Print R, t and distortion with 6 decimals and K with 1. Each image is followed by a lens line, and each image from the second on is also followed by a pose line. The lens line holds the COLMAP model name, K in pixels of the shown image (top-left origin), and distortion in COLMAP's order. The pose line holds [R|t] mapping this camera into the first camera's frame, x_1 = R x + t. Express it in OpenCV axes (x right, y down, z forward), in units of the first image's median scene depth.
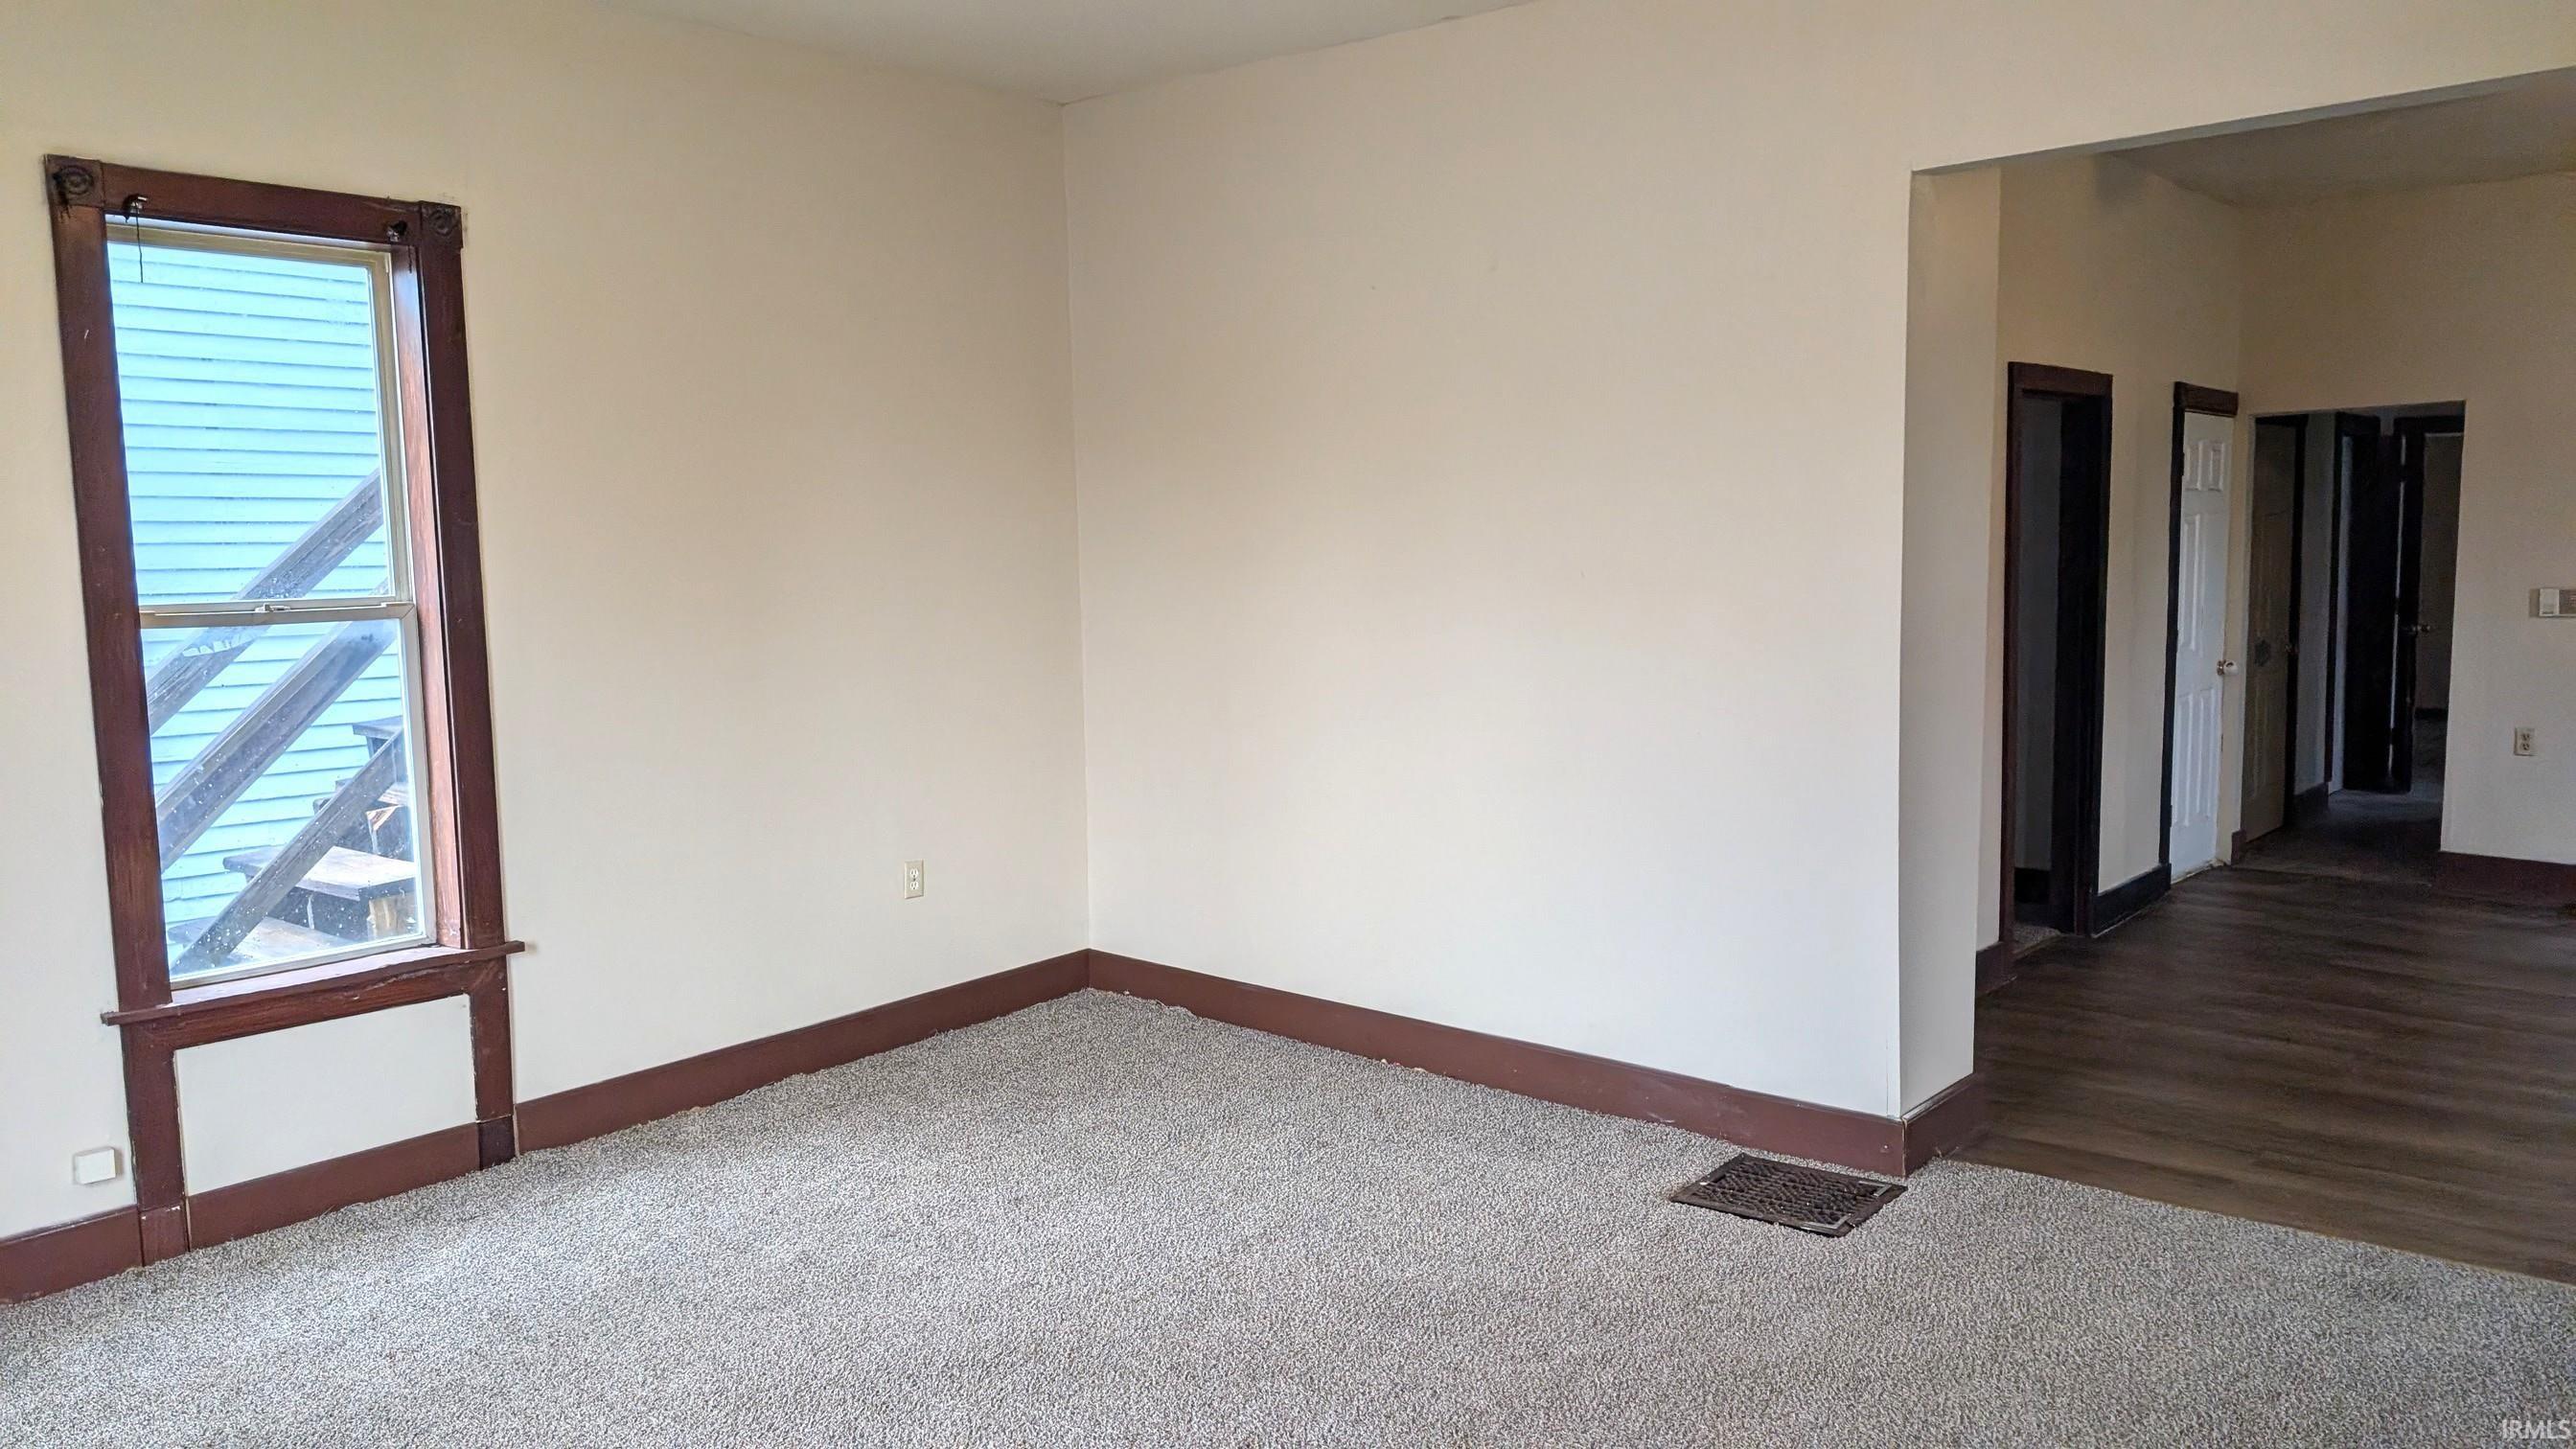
lens RADIAL K [[1835.7, 0, 1273.7], [0, 1835.7, 717.5], [0, 0, 1]] dist [0.032453, -0.030307]
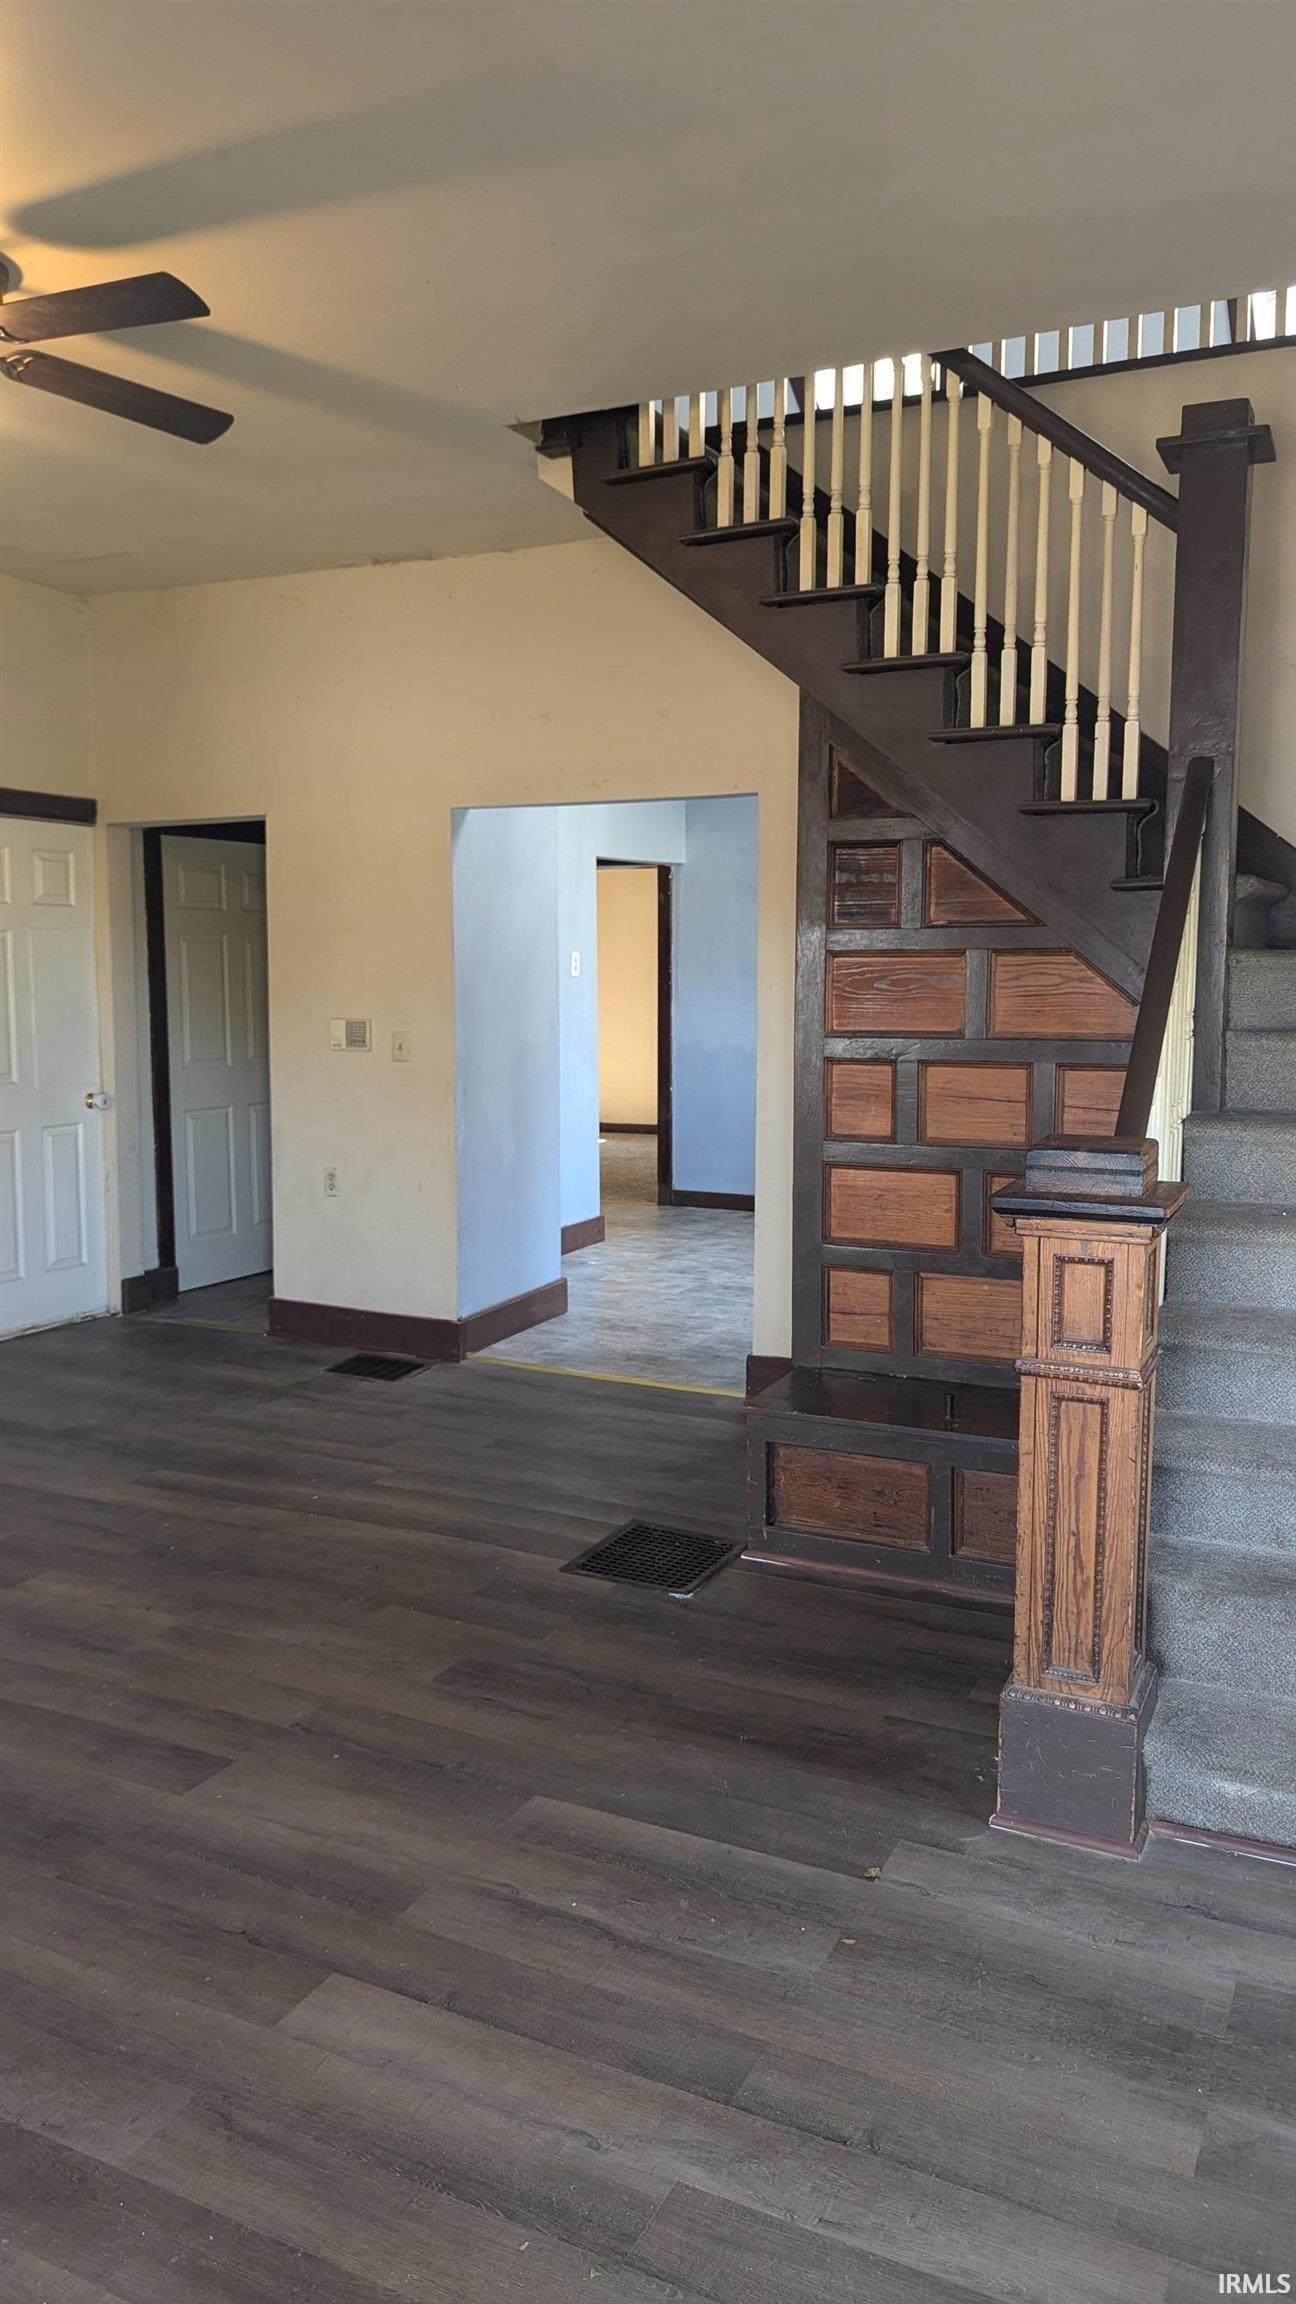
lens RADIAL K [[1603.7, 0, 660.7], [0, 1603.7, 1146.5], [0, 0, 1]] dist [0.028526, -0.005531]
pose [[0.959084, -0.008983, 0.282980, 0.577841], [0.004942, 0.999875, 0.014992, -0.015582], [-0.283079, -0.012980, 0.959009, 0.157947]]
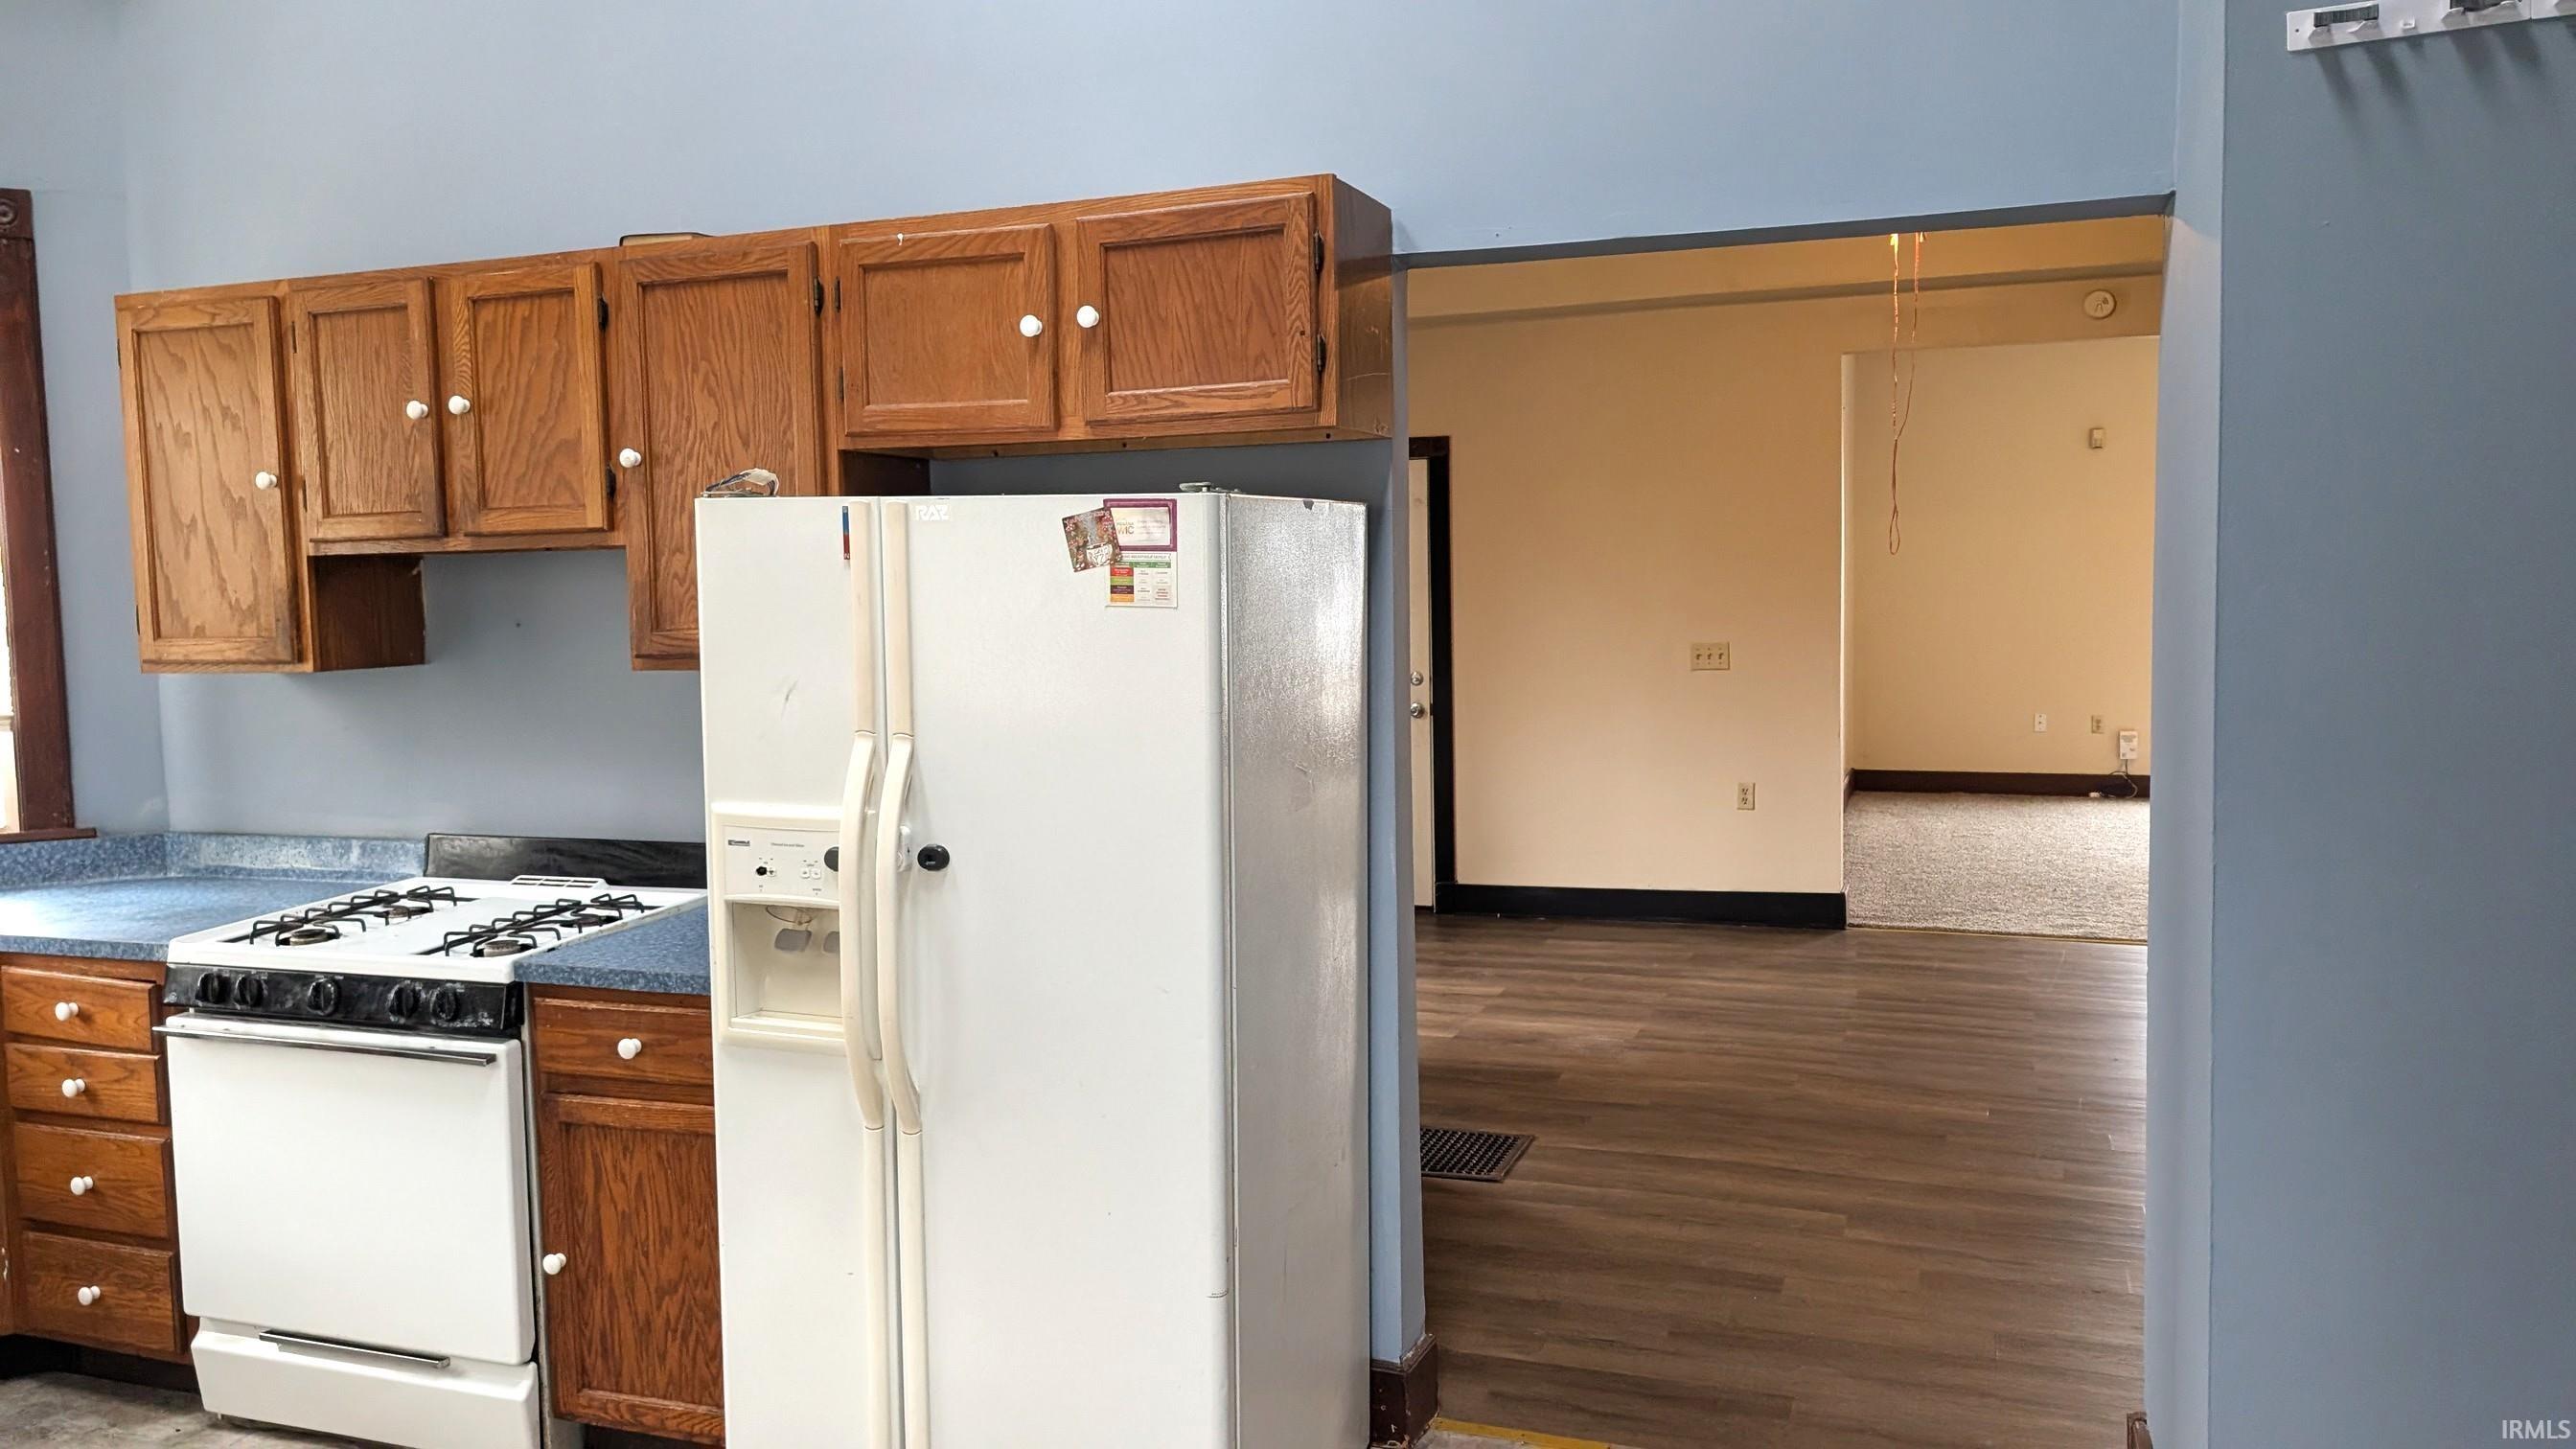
lens RADIAL K [[1835.7, 0, 1295.3], [0, 1835.7, 727.3], [0, 0, 1]] dist [0.032453, -0.030307]
pose [[-0.926584, 0.057975, -0.371593, 0.989028], [-0.004872, 0.986114, 0.165999, -0.116944], [0.376057, 0.155622, -0.913435, 1.165604]]
